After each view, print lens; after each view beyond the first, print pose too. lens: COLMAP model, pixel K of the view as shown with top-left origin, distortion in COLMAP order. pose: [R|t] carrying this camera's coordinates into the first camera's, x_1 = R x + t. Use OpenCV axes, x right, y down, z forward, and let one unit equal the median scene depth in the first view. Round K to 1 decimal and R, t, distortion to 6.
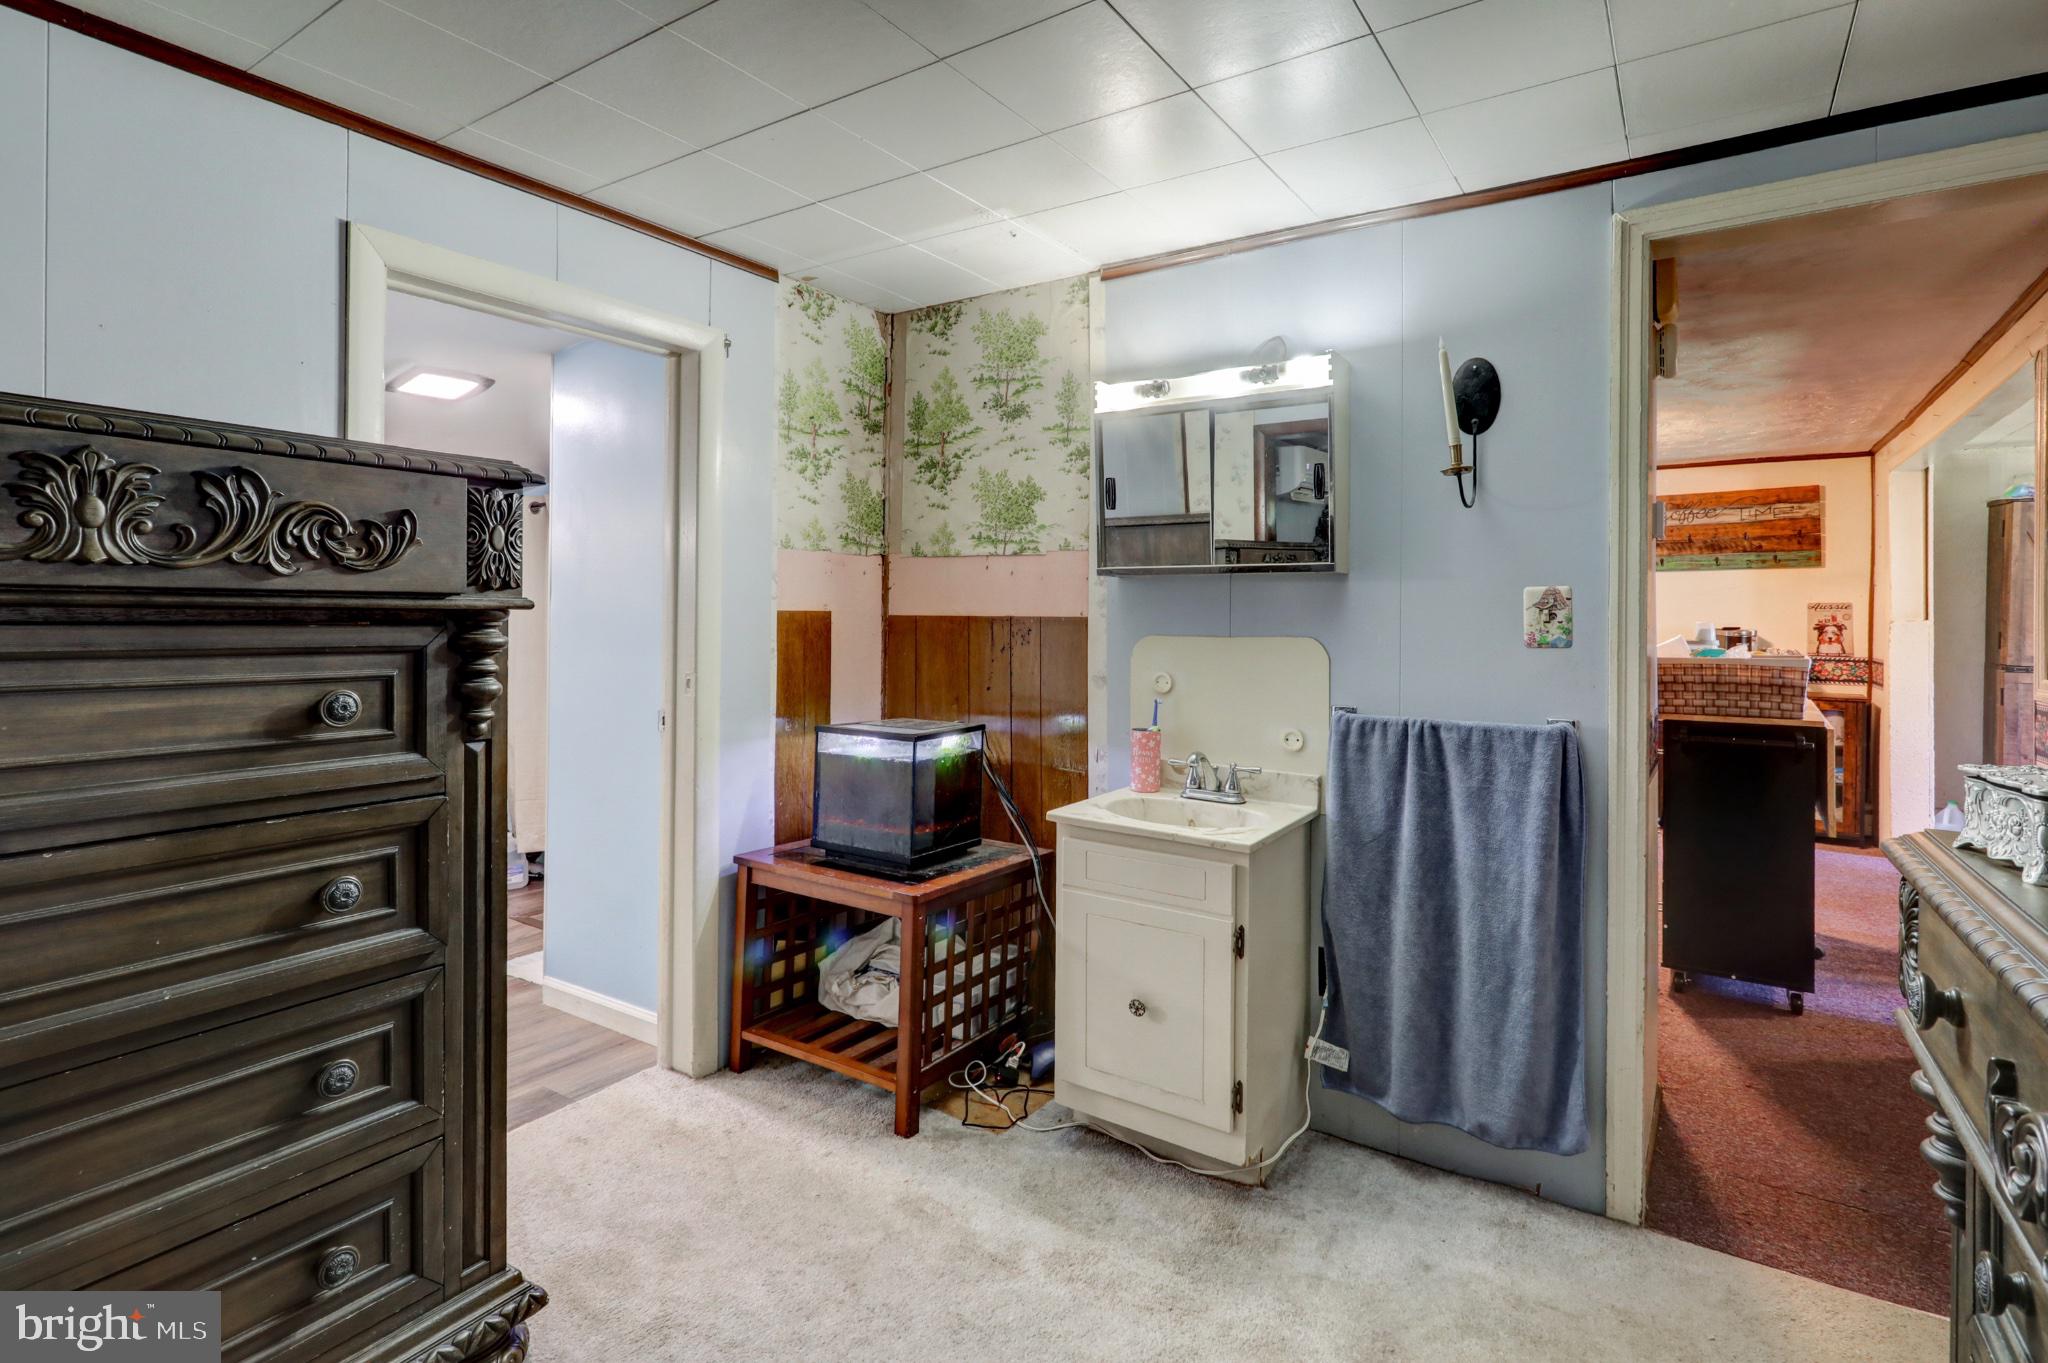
lens RADIAL K [[1007.2, 0, 1021.2], [0, 1007.2, 607.4], [0, 0, 1]] dist [-0.006706, 0.000982]
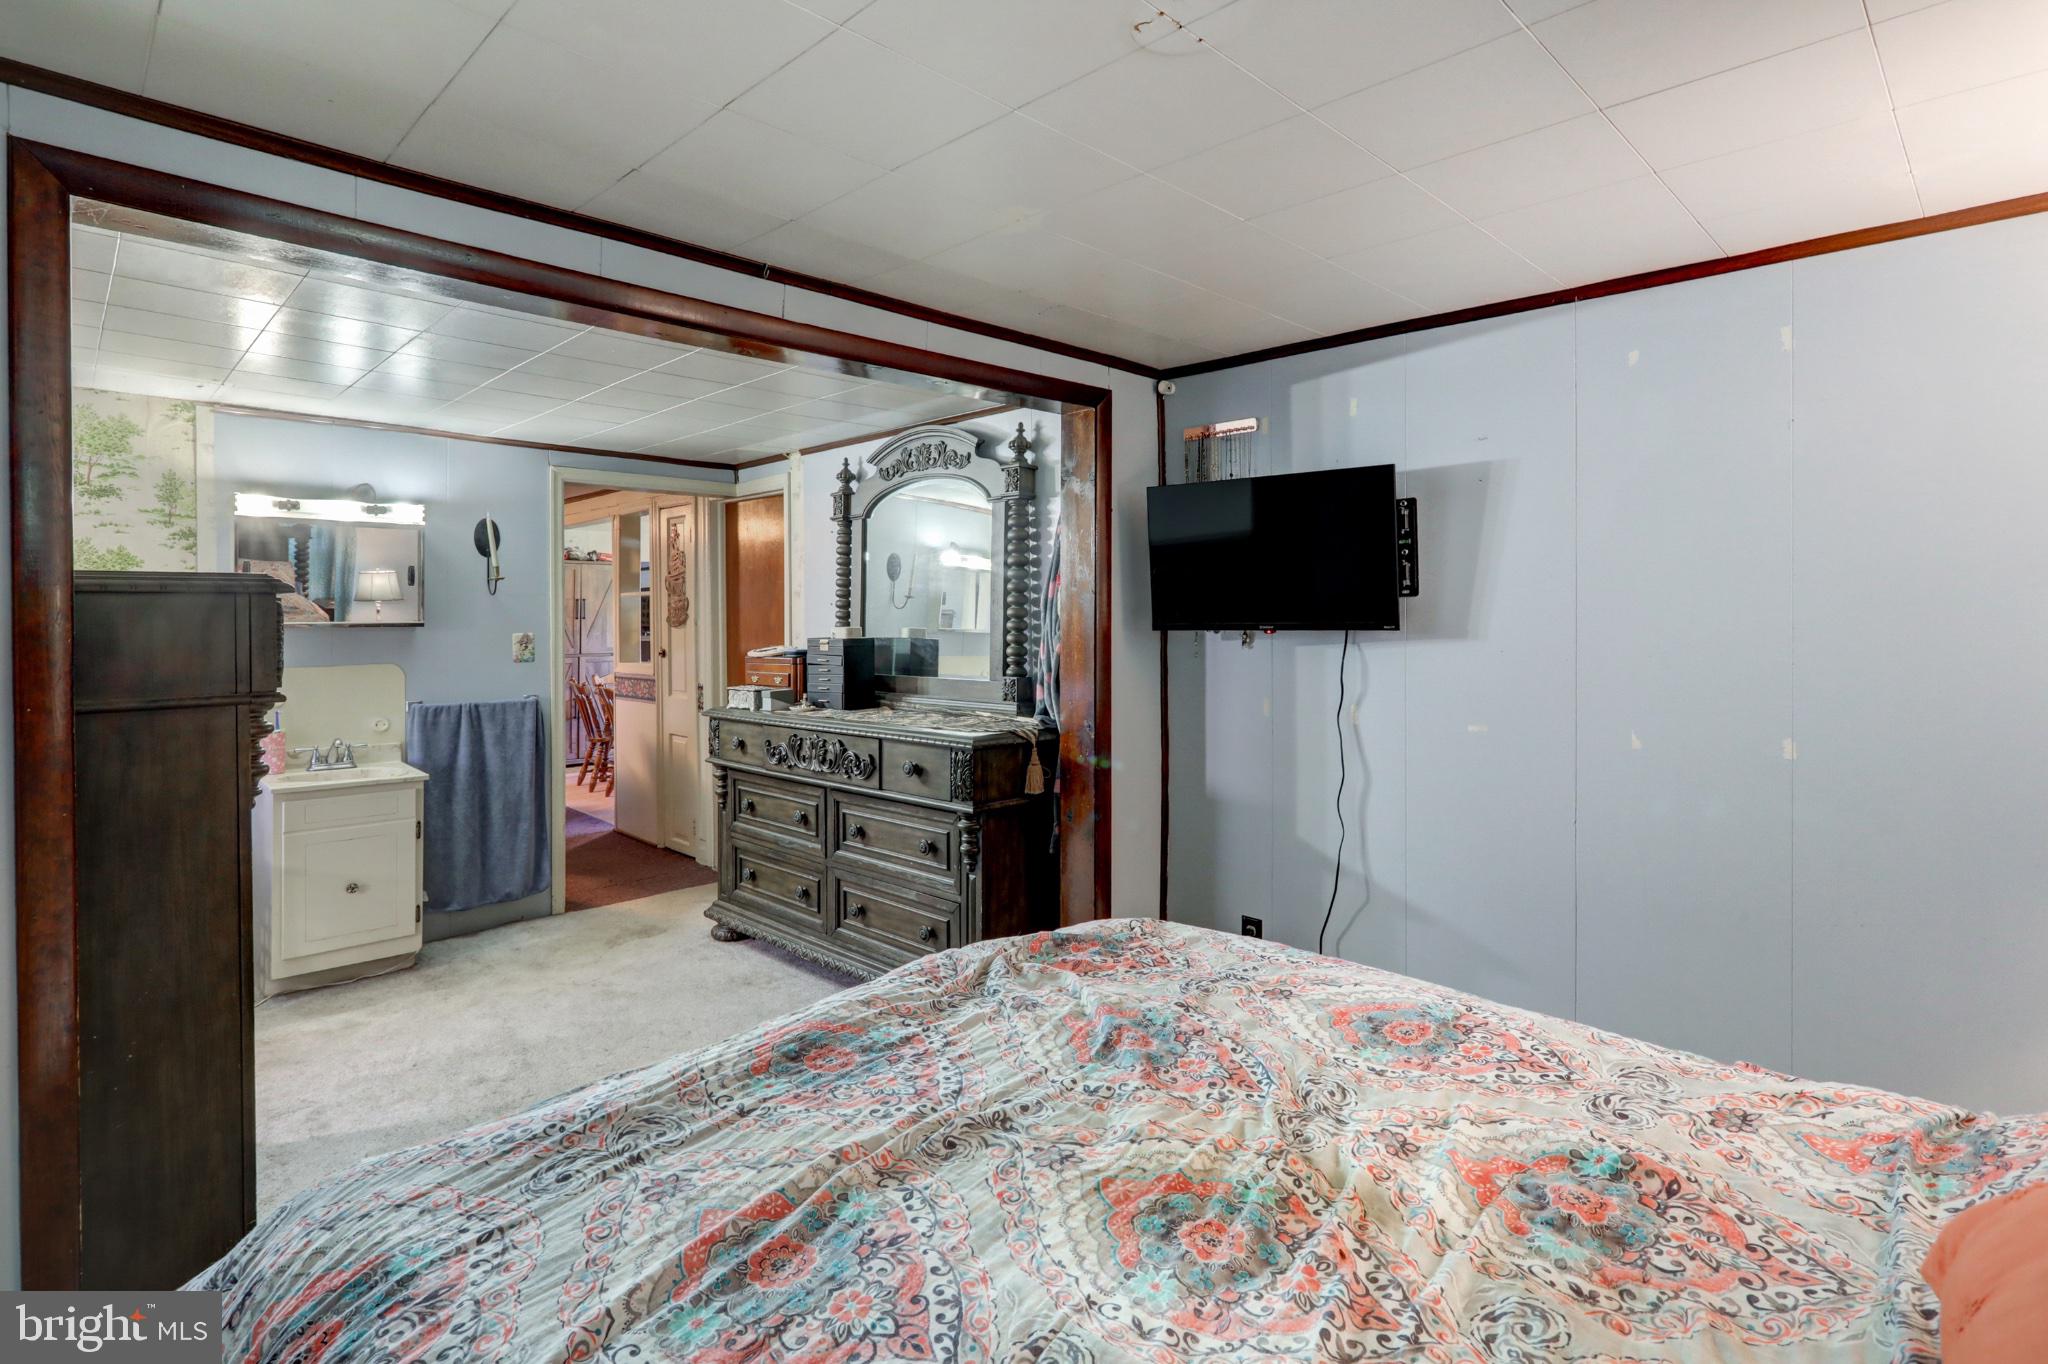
lens RADIAL K [[1007.2, 0, 1037.1], [0, 1007.2, 616.9], [0, 0, 1]] dist [-0.006706, 0.000982]
pose [[0.182768, -0.014170, 0.983054, -1.277976], [-0.006090, 0.999861, 0.015544, -0.089477], [-0.983137, -0.008827, 0.182656, -0.423354]]
